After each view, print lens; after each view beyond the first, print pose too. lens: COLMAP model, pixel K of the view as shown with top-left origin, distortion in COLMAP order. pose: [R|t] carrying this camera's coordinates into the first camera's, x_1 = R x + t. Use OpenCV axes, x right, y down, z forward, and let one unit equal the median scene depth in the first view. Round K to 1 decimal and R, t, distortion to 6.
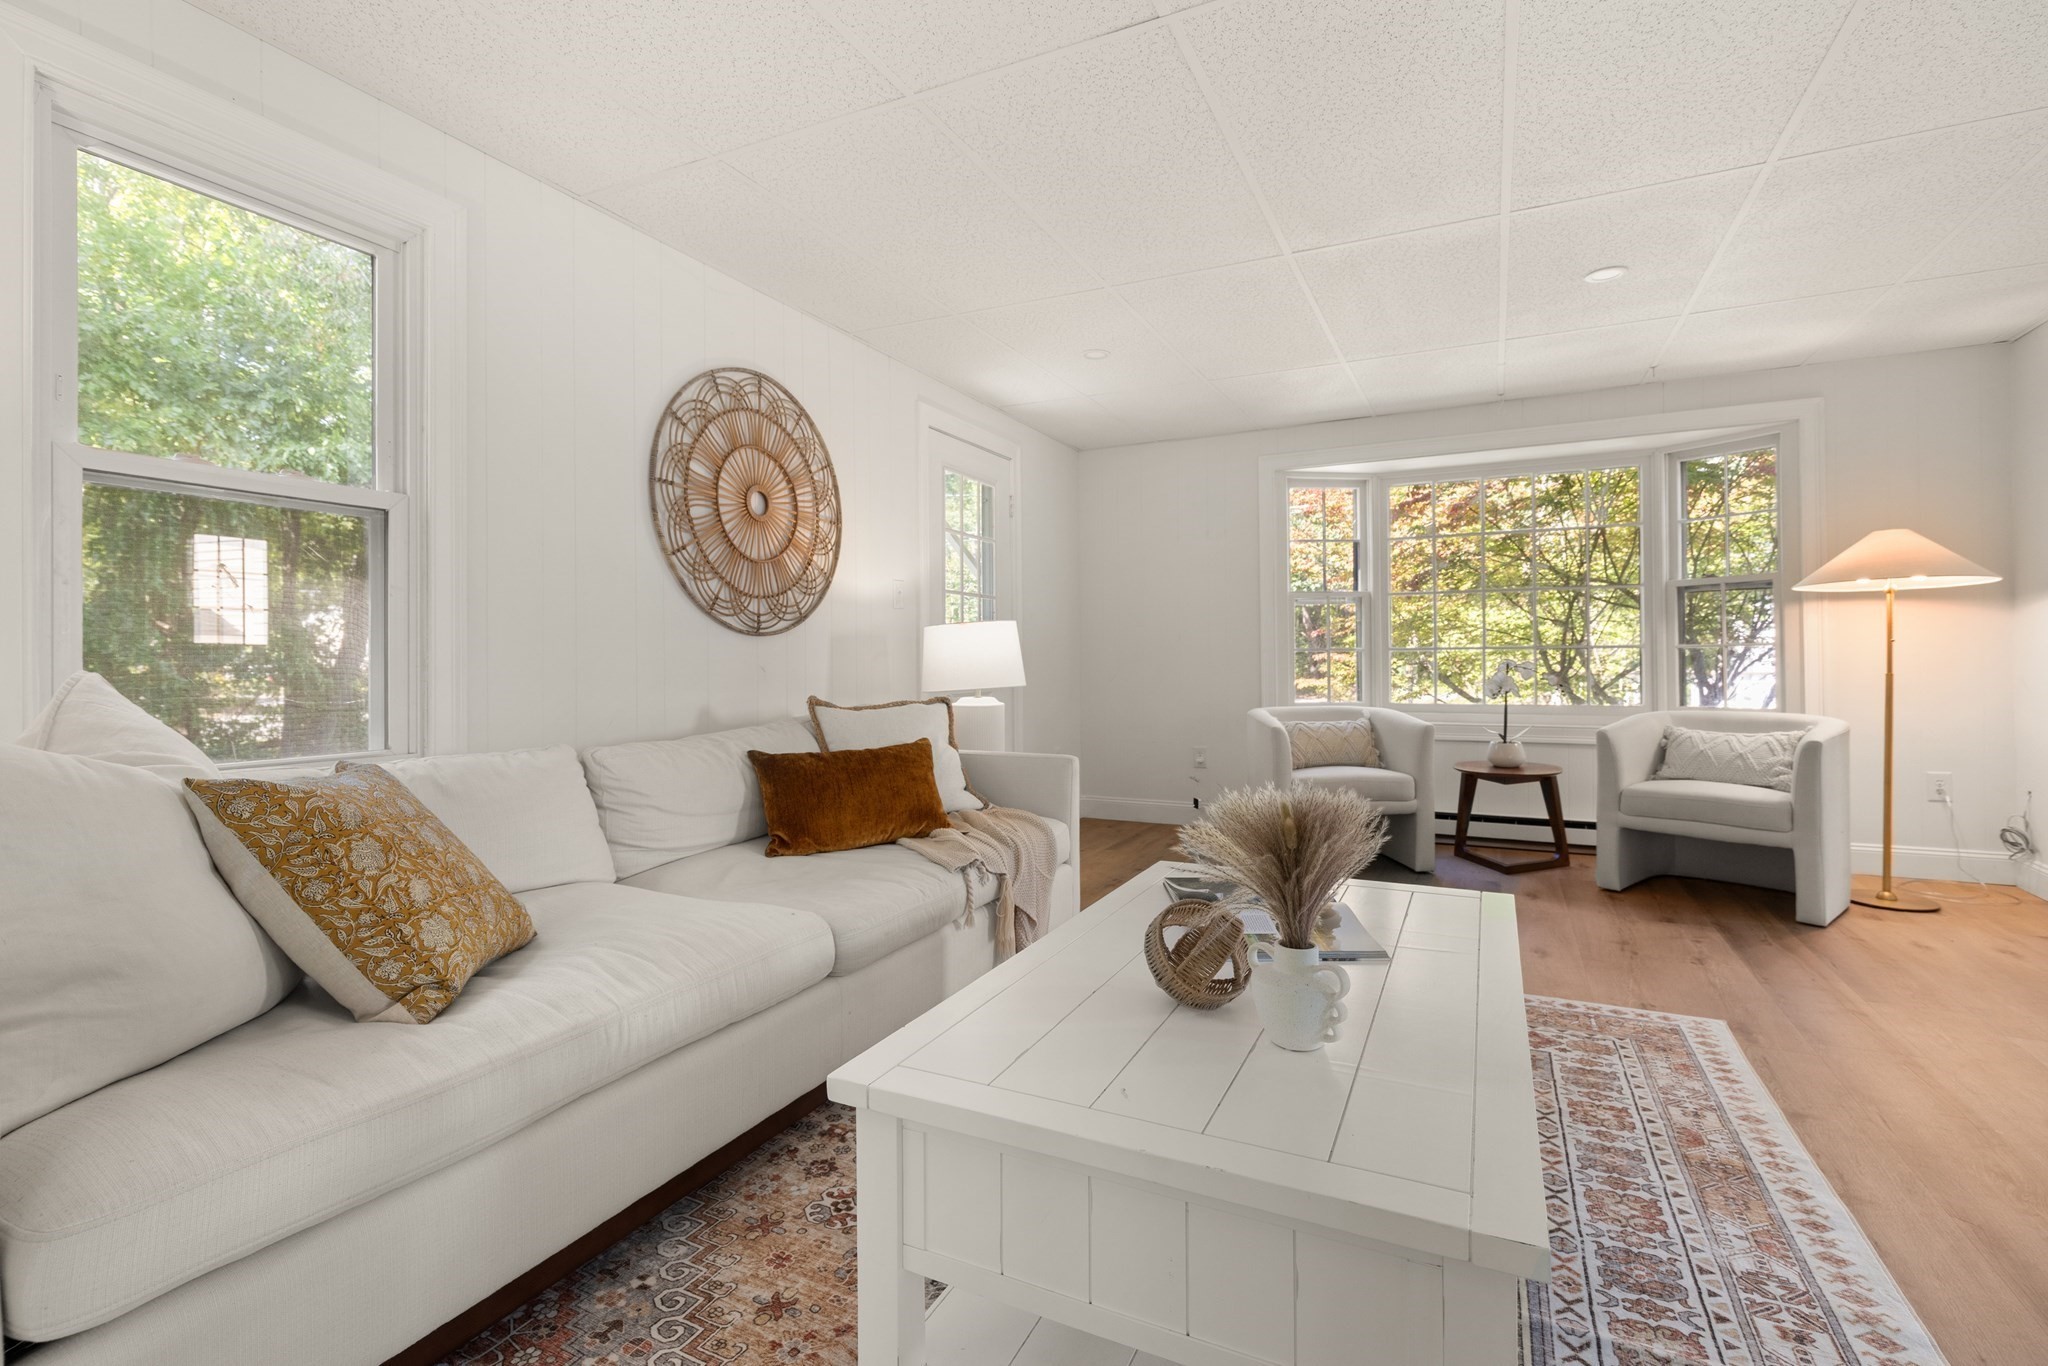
lens RADIAL K [[933.4, 0, 1039.3], [0, 933.4, 644.5], [0, 0, 1]] dist [0.004682, -0.001758]
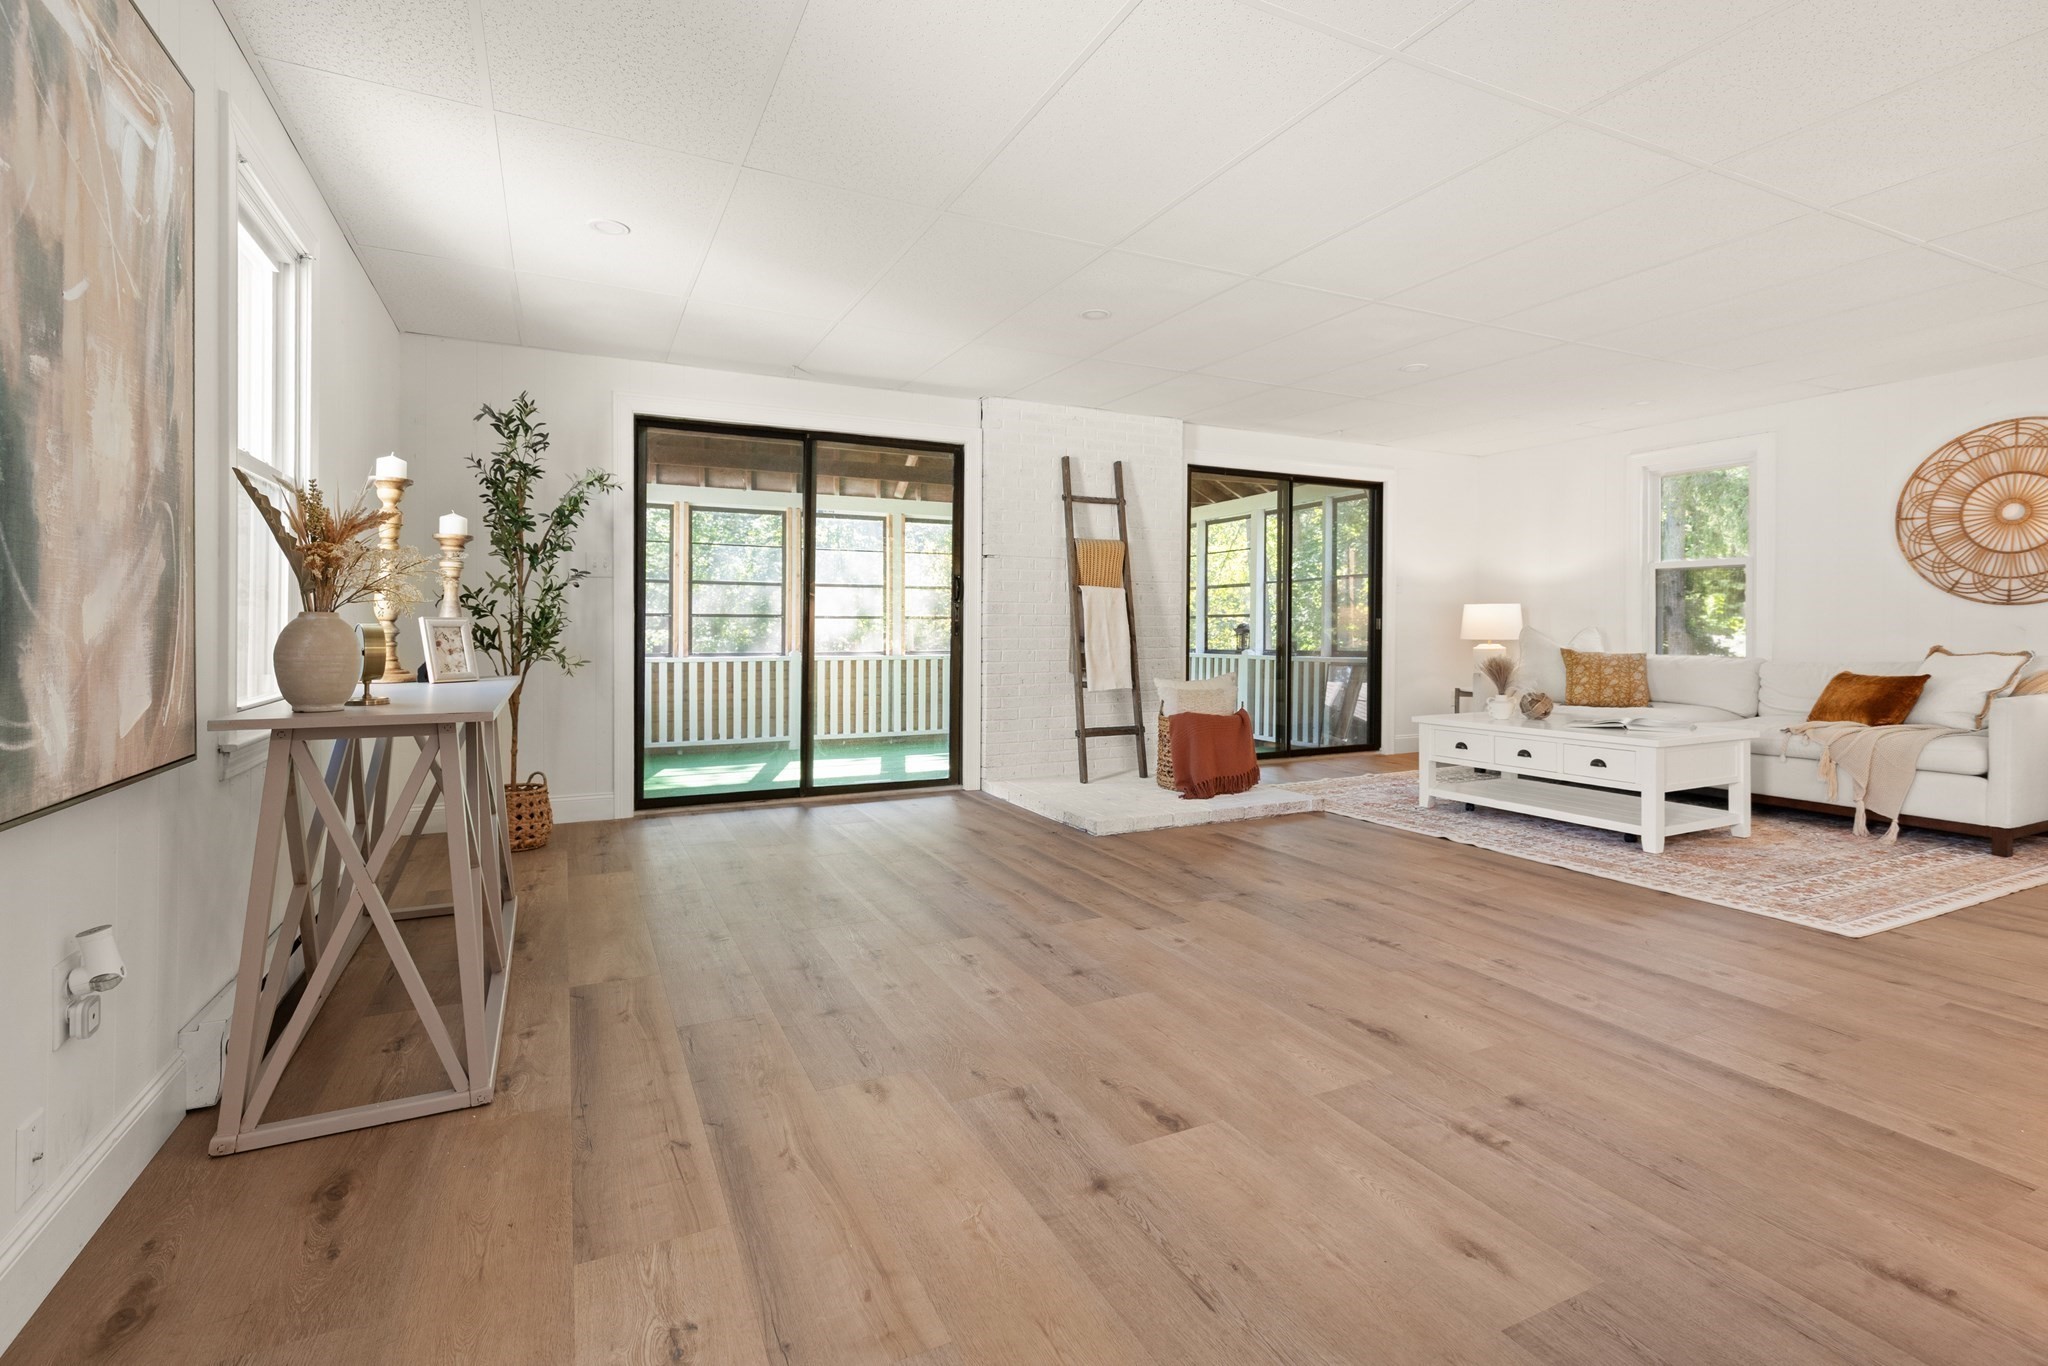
lens RADIAL K [[933.4, 0, 1012.9], [0, 933.4, 627.6], [0, 0, 1]] dist [0.004682, -0.001758]
pose [[-0.609548, 0.010173, -0.792684, 1.760505], [0.020768, 0.999779, -0.003139, -0.001206], [0.792477, -0.018376, -0.609625, 0.653356]]
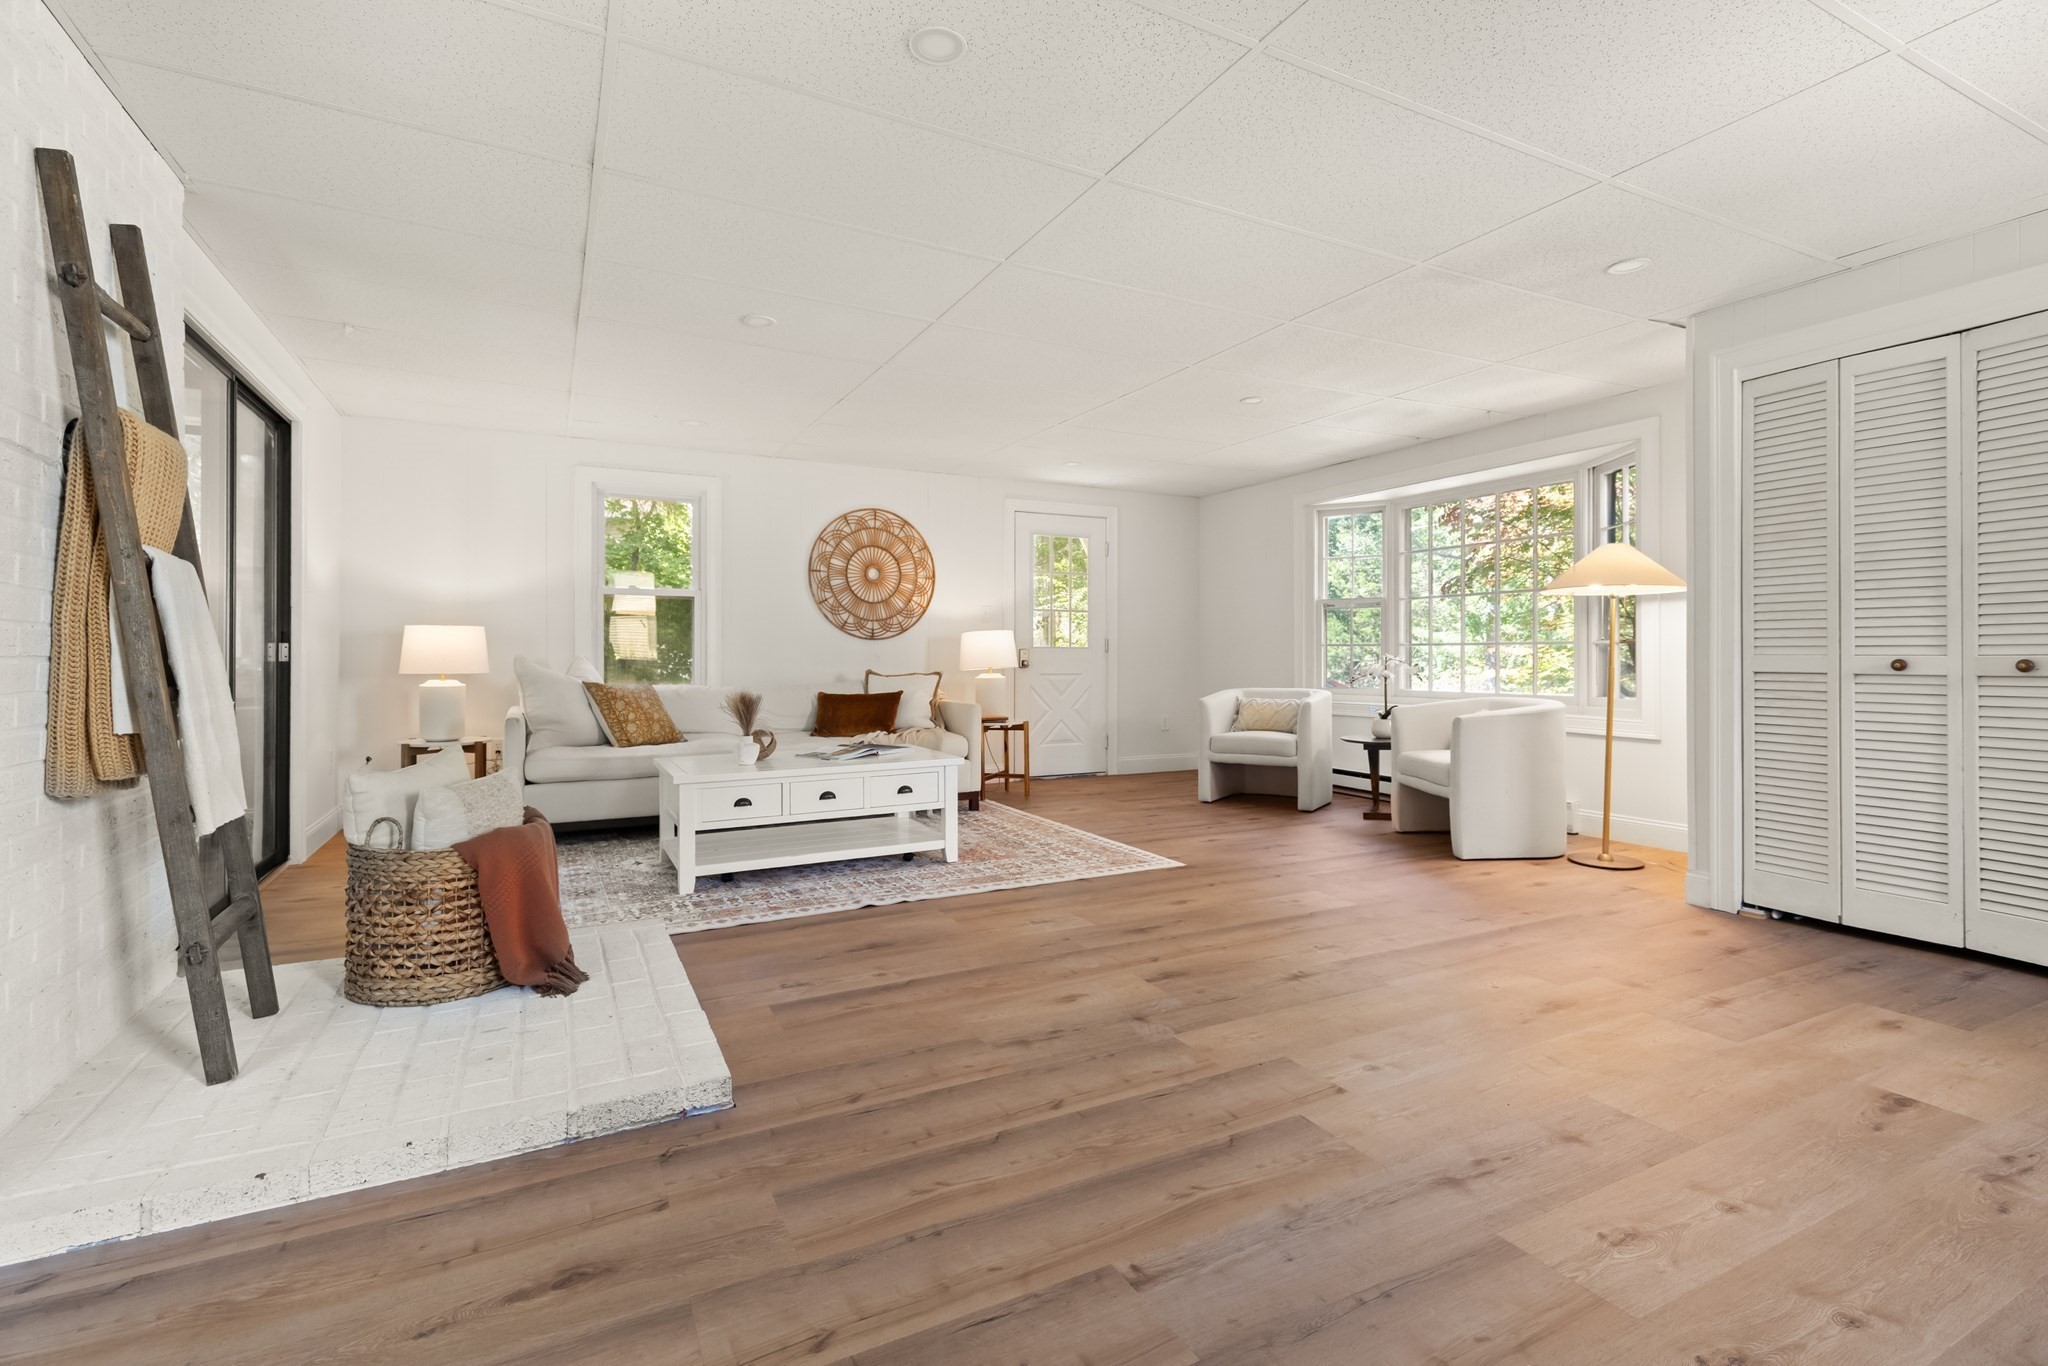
lens RADIAL K [[933.4, 0, 1045.3], [0, 933.4, 653.3], [0, 0, 1]] dist [0.004682, -0.001758]
pose [[0.809533, 0.005113, -0.587052, 1.179413], [0.007464, 0.999792, 0.019000, -0.015204], [0.587027, -0.019763, 0.809326, -0.417553]]
